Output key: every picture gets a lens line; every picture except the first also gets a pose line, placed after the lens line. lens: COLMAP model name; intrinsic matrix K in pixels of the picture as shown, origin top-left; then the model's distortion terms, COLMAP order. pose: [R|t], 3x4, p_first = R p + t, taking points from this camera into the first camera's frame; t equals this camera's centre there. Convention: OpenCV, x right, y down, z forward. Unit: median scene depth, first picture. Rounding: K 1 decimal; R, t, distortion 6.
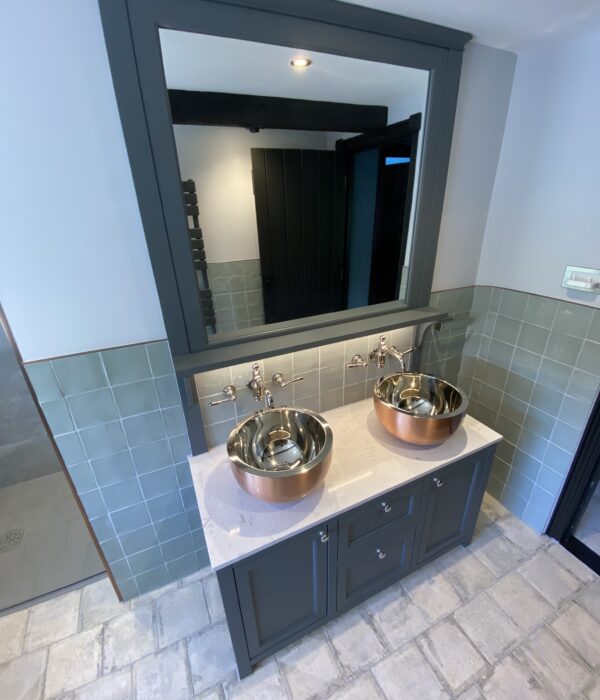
lens RADIAL K [[343.1, 0, 300.9], [0, 343.1, 346.9], [0, 0, 1]] dist [0.005441, -0.003373]
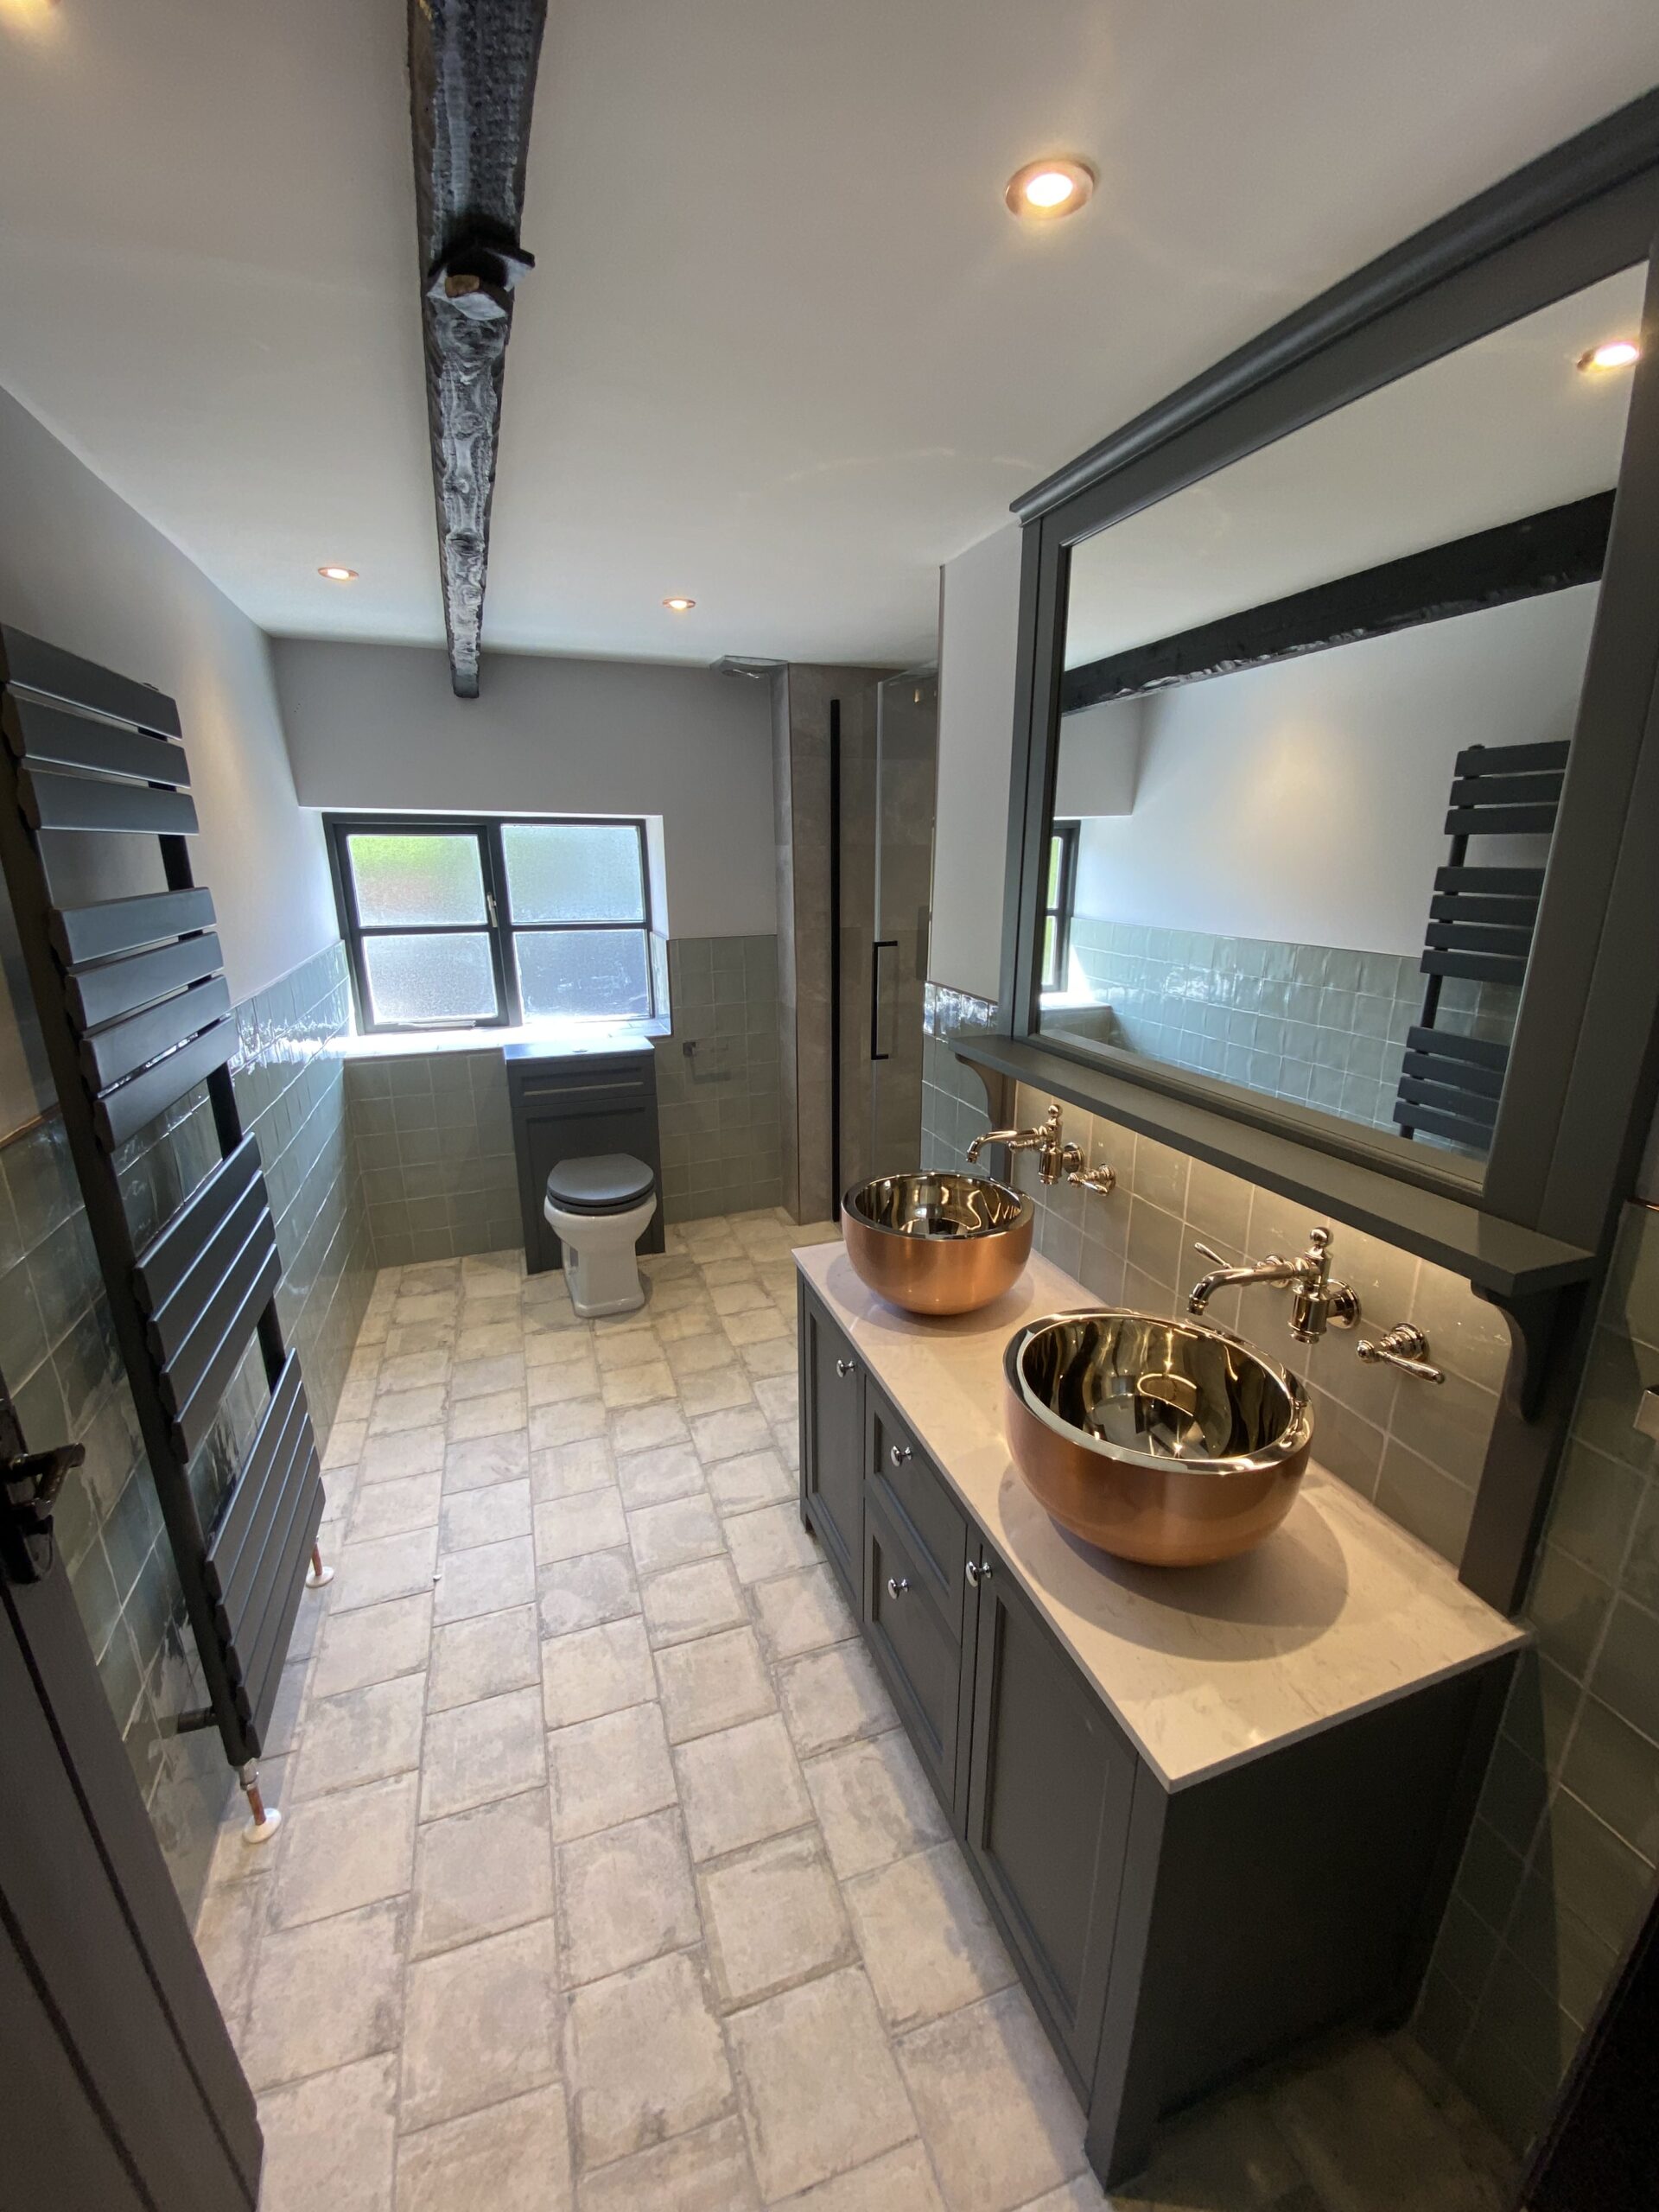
lens RADIAL K [[892.3, 0, 827.4], [0, 892.3, 1114.4], [0, 0, 1]] dist [0.029535, -0.000906]
pose [[-0.102936, 0.306570, -0.946266, 1.084898], [-0.402431, 0.857148, 0.321475, -0.212361], [0.909645, 0.413898, 0.035141, 0.632158]]
